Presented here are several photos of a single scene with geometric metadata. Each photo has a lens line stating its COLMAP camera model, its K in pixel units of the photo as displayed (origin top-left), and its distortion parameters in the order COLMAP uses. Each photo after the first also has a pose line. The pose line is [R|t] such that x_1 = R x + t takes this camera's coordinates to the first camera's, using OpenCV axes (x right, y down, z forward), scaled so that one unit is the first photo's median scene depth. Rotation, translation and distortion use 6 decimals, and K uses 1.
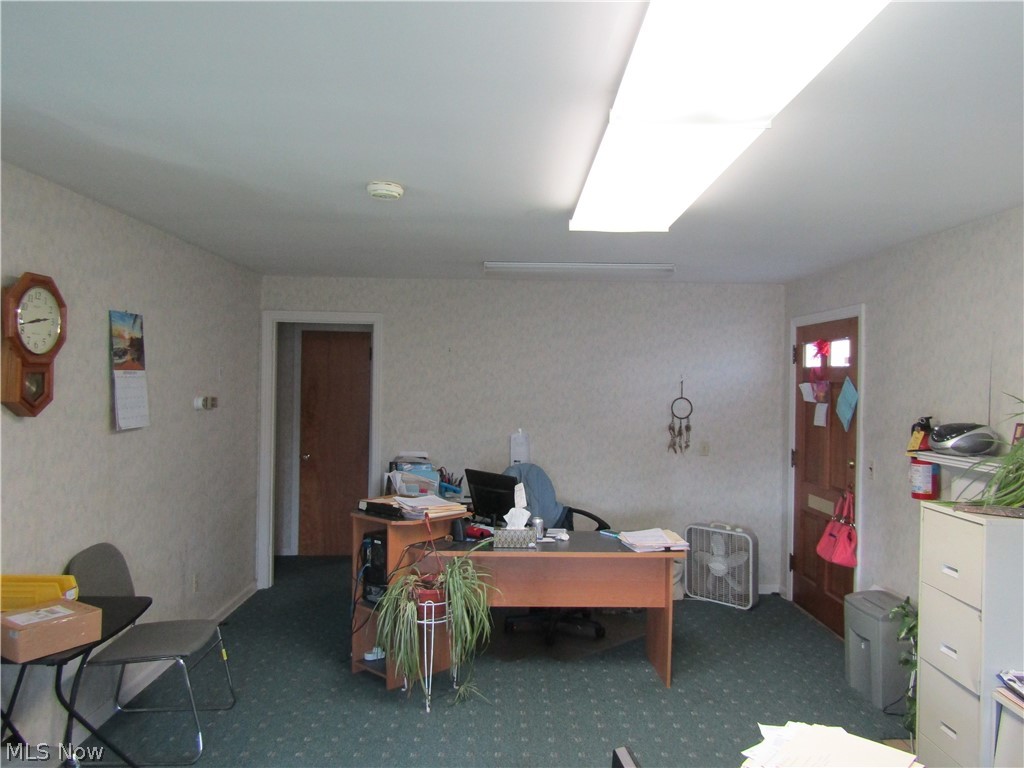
lens RADIAL K [[737.5, 0, 512.4], [0, 737.5, 379.4], [0, 0, 1]] dist [0.001171, 0.006501]
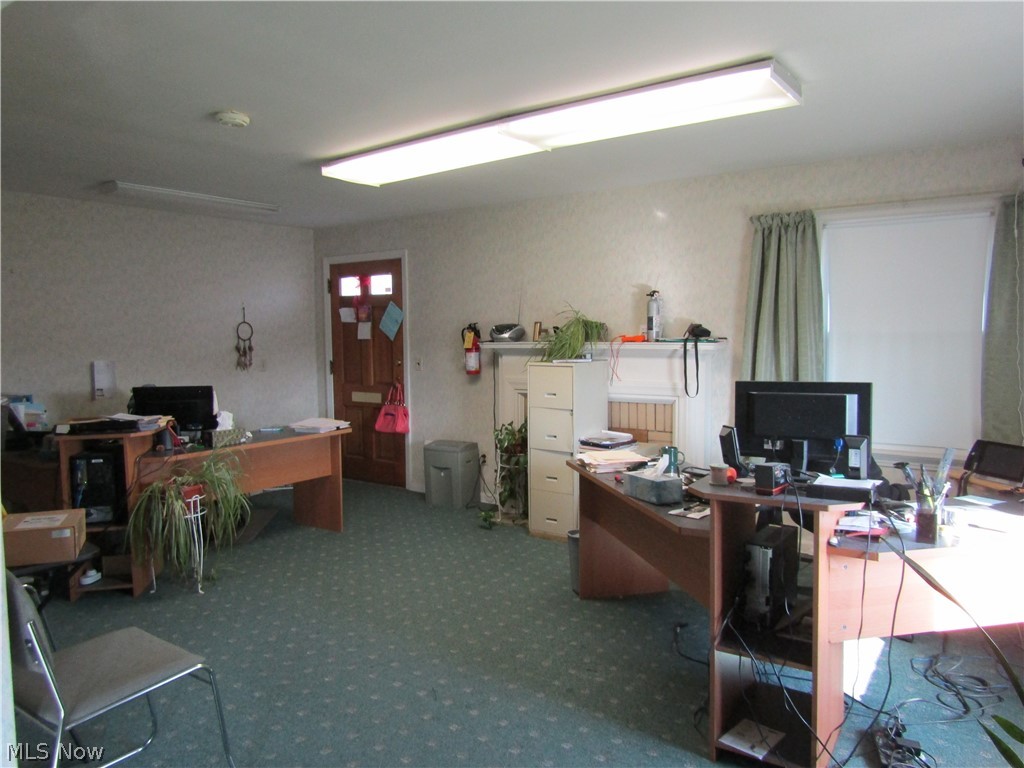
lens RADIAL K [[737.5, 0, 512.3], [0, 737.5, 385.0], [0, 0, 1]] dist [0.001171, 0.006501]
pose [[0.593543, -0.078402, 0.800975, -0.530715], [0.018275, 0.996300, 0.083979, 0.040213], [-0.804595, -0.035207, 0.592779, -0.017812]]
